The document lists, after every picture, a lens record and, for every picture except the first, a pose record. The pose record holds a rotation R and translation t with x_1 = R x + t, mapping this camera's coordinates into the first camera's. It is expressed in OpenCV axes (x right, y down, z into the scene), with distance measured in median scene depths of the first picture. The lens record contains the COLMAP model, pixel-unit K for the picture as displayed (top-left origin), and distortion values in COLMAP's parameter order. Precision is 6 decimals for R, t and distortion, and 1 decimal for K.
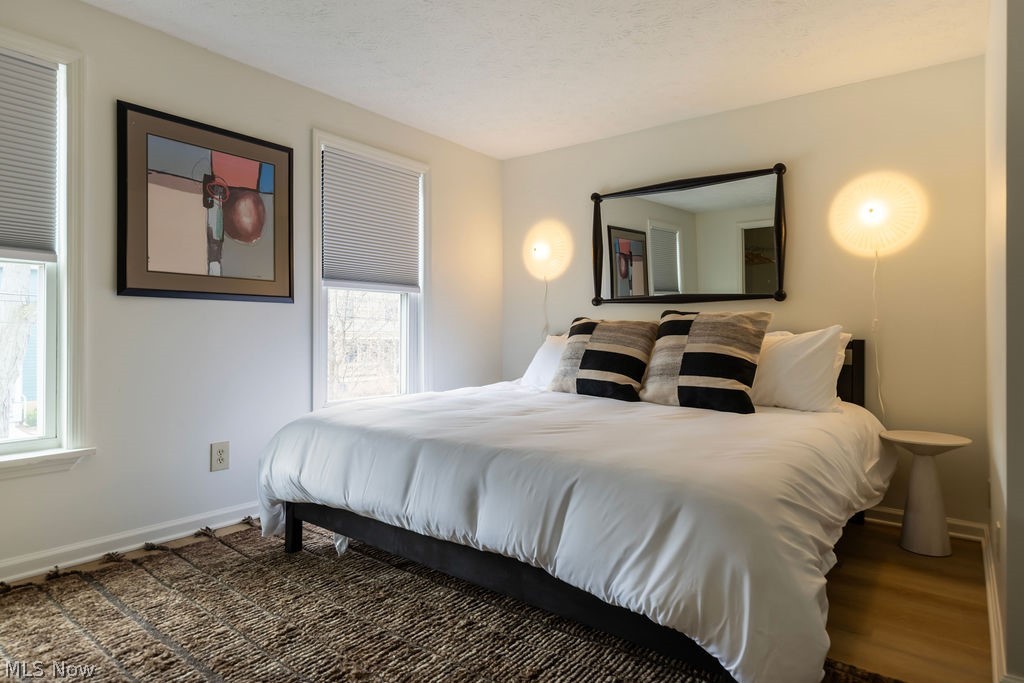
lens RADIAL K [[585.0, 0, 512.0], [0, 585.0, 341.5], [0, 0, 1]] dist [0.001187, 0.000217]
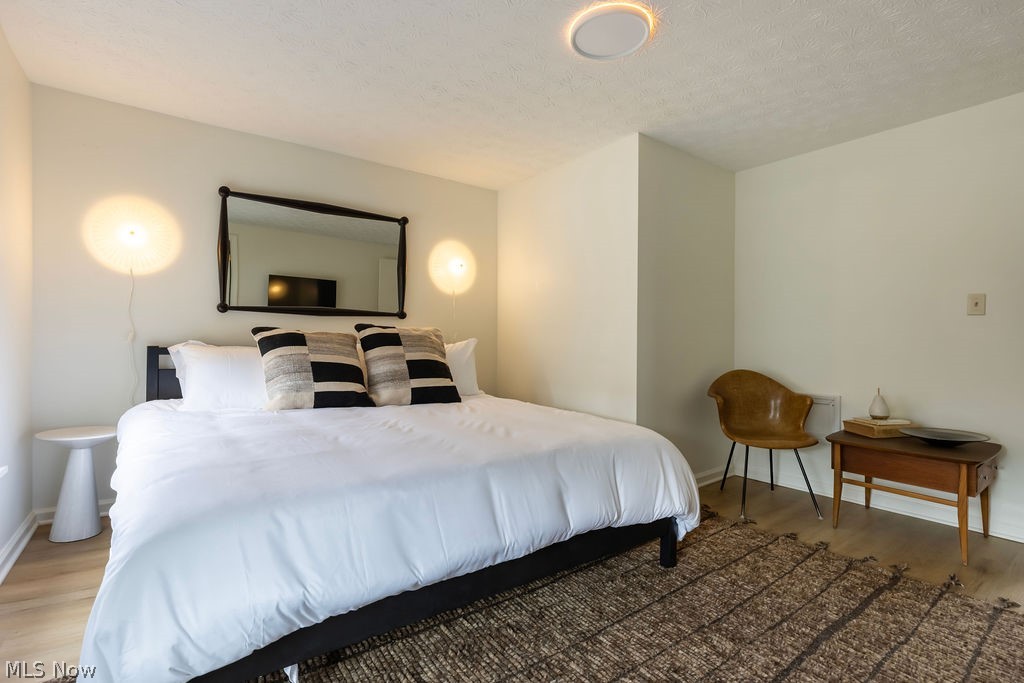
lens RADIAL K [[474.4, 0, 512.0], [0, 474.4, 341.5], [0, 0, 1]] dist [-0.001536, -0.000145]
pose [[0.273733, 0.002827, 0.961802, -0.542123], [0.011132, 0.999919, -0.006108, -0.010488], [-0.961741, 0.012379, 0.273679, 0.483807]]
